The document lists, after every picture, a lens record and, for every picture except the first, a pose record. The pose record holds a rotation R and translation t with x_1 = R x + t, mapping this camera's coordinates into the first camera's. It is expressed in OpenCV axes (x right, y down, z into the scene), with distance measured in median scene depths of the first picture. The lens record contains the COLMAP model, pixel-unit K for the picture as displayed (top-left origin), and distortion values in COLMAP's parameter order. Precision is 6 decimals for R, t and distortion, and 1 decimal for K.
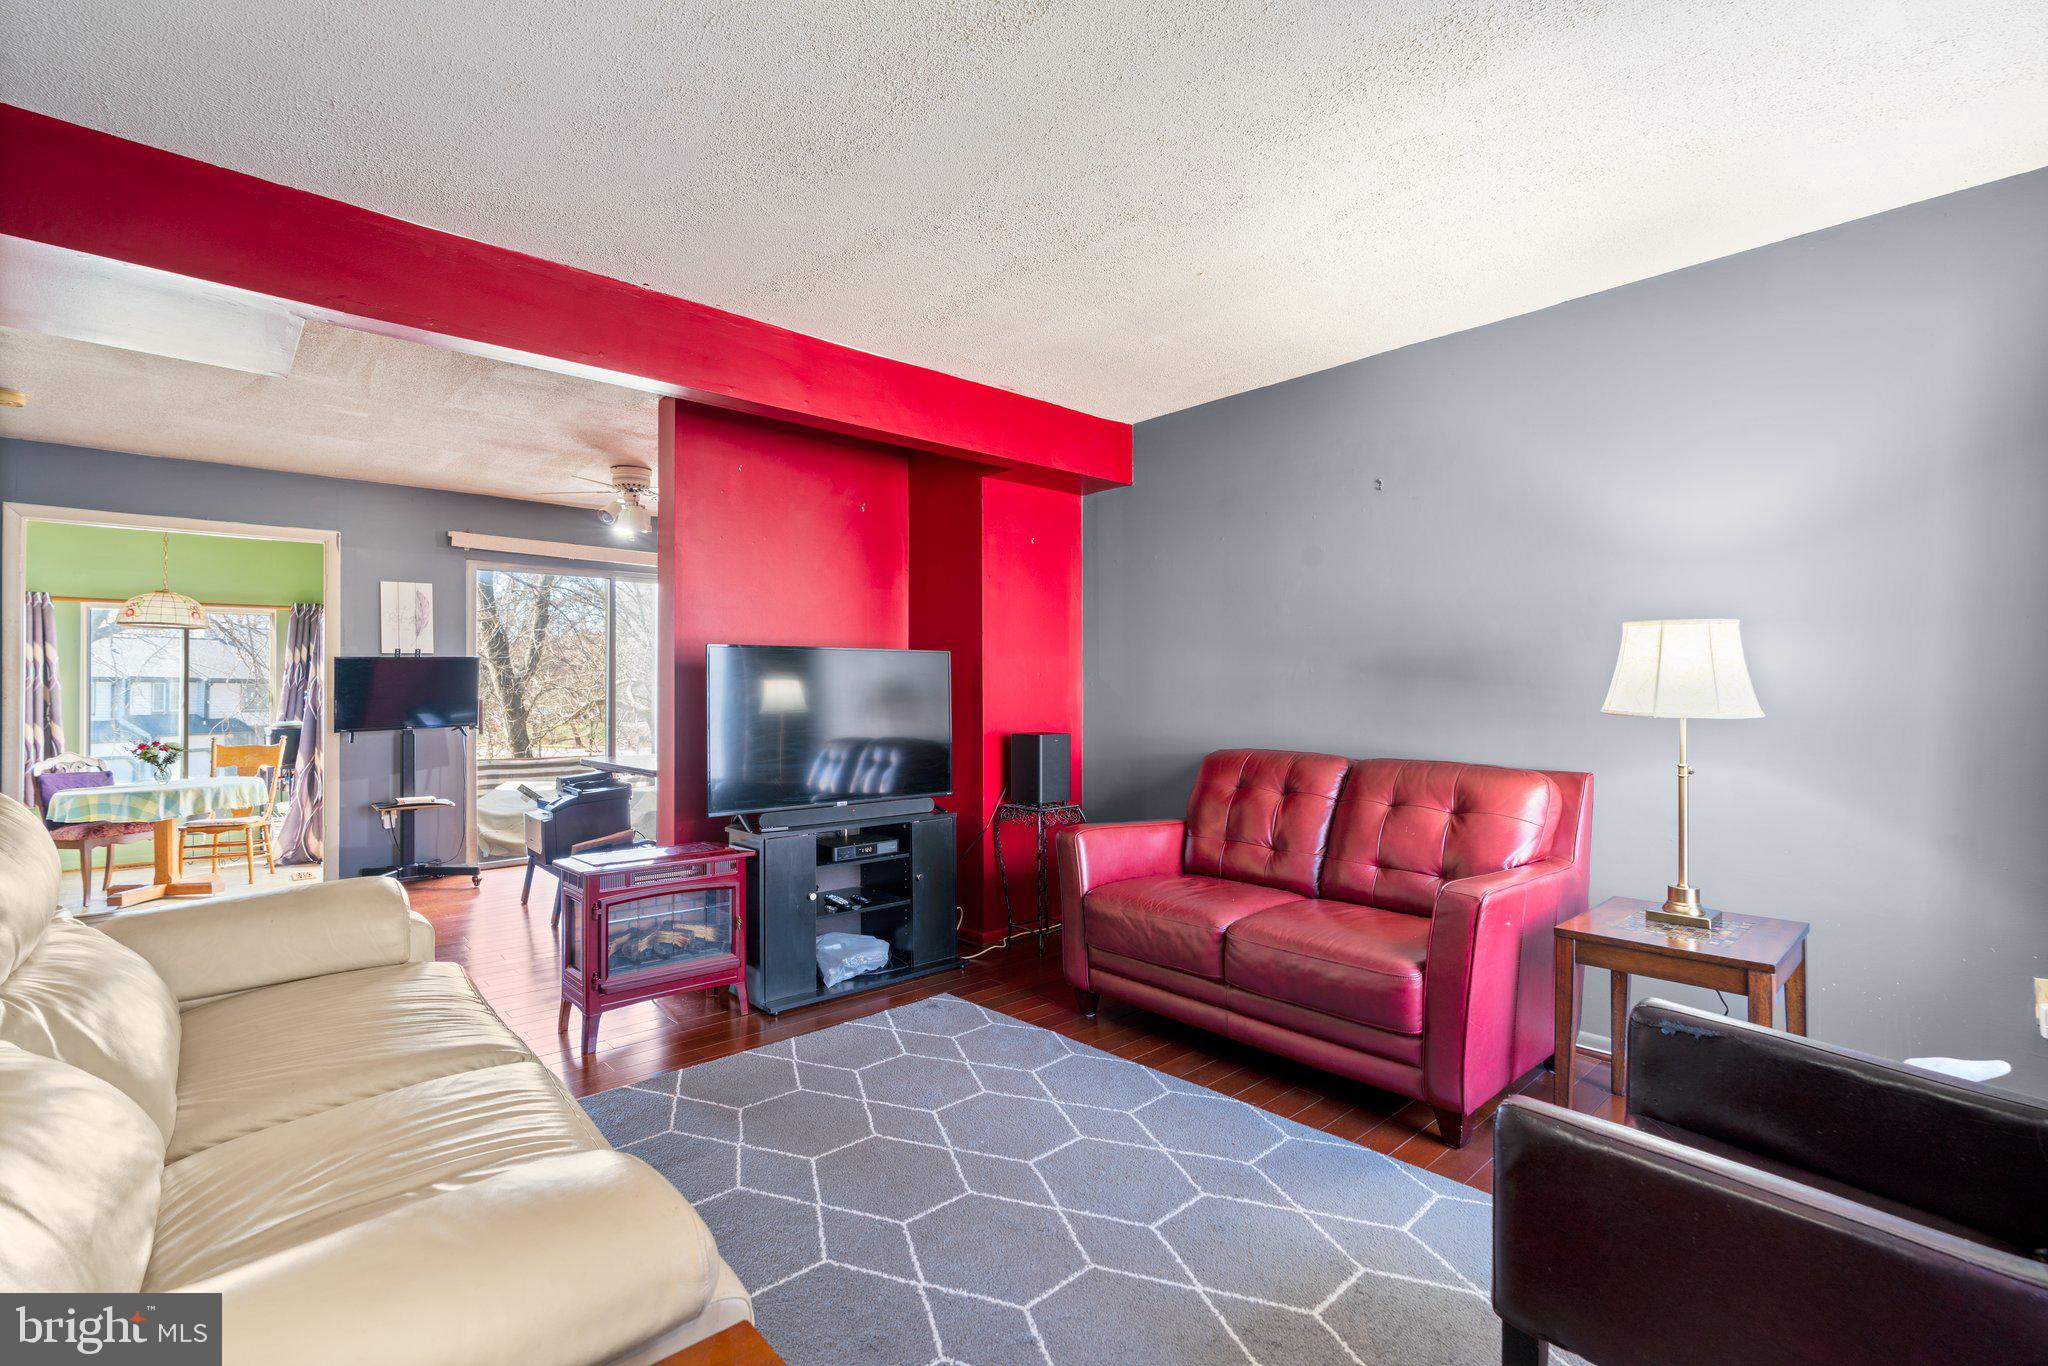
lens RADIAL K [[921.5, 0, 1022.0], [0, 921.5, 675.7], [0, 0, 1]] dist [-0.001213, -0.000435]
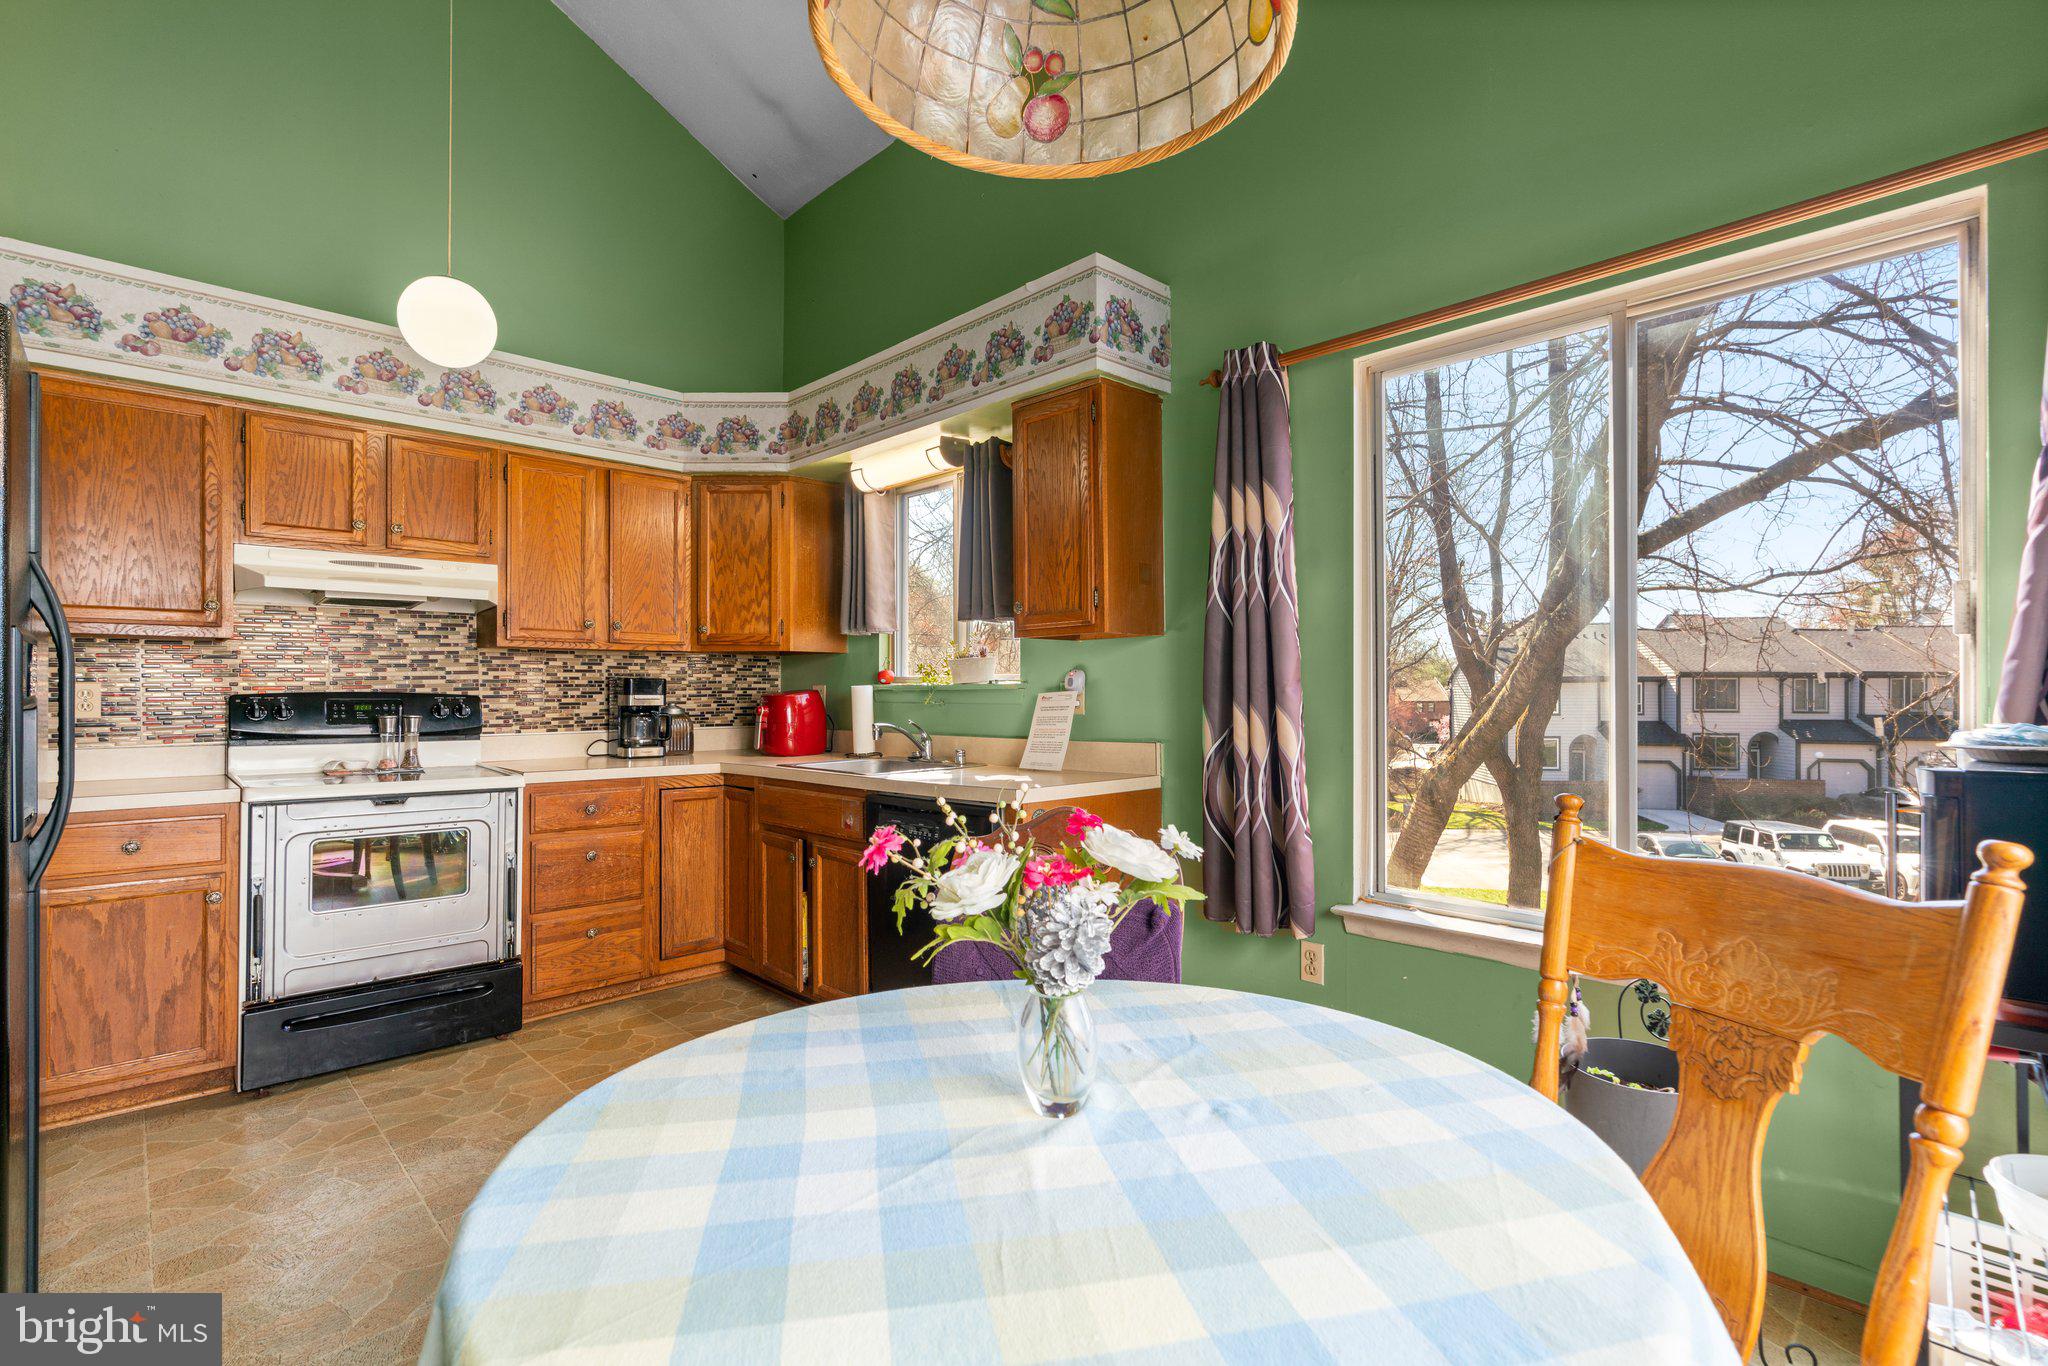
lens RADIAL K [[916.4, 0, 1016.1], [0, 916.4, 687.9], [0, 0, 1]] dist [-0.008150, 0.003497]
pose [[0.038061, -0.003896, -0.999268, -0.791849], [0.015281, 0.999878, -0.003317, 0.050523], [0.999159, -0.015143, 0.038116, 0.996871]]
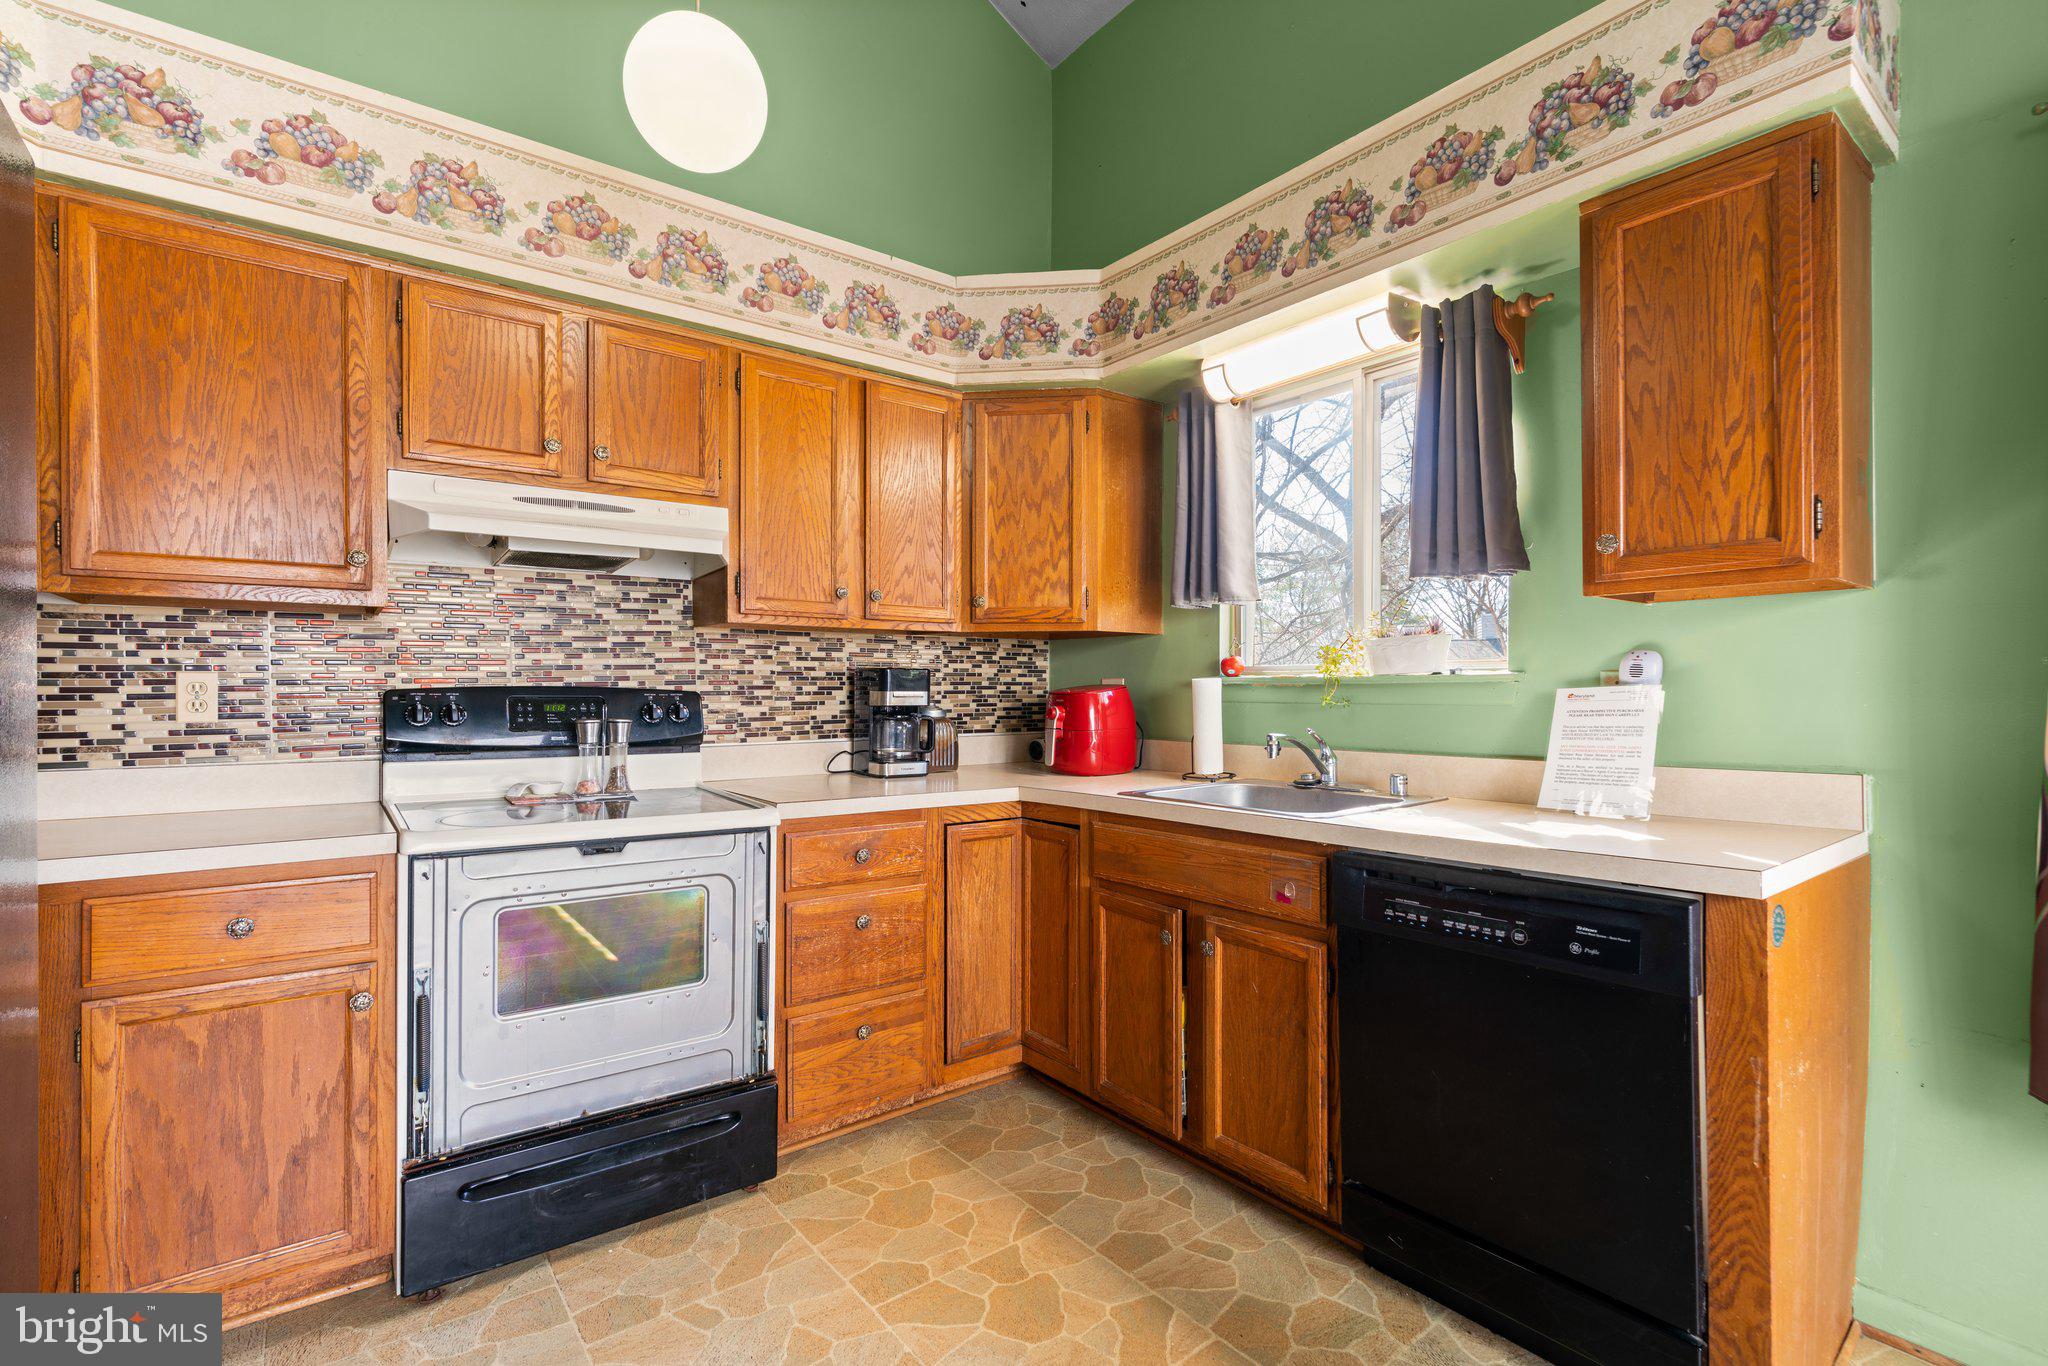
lens RADIAL K [[923.5, 0, 1022.0], [0, 923.5, 695.4], [0, 0, 1]] dist [-0.010865, 0.004095]
pose [[-0.076233, 0.005991, -0.997072, -0.972081], [0.014229, 0.999887, 0.004920, 0.050092], [0.996989, -0.013813, -0.076309, 0.858487]]
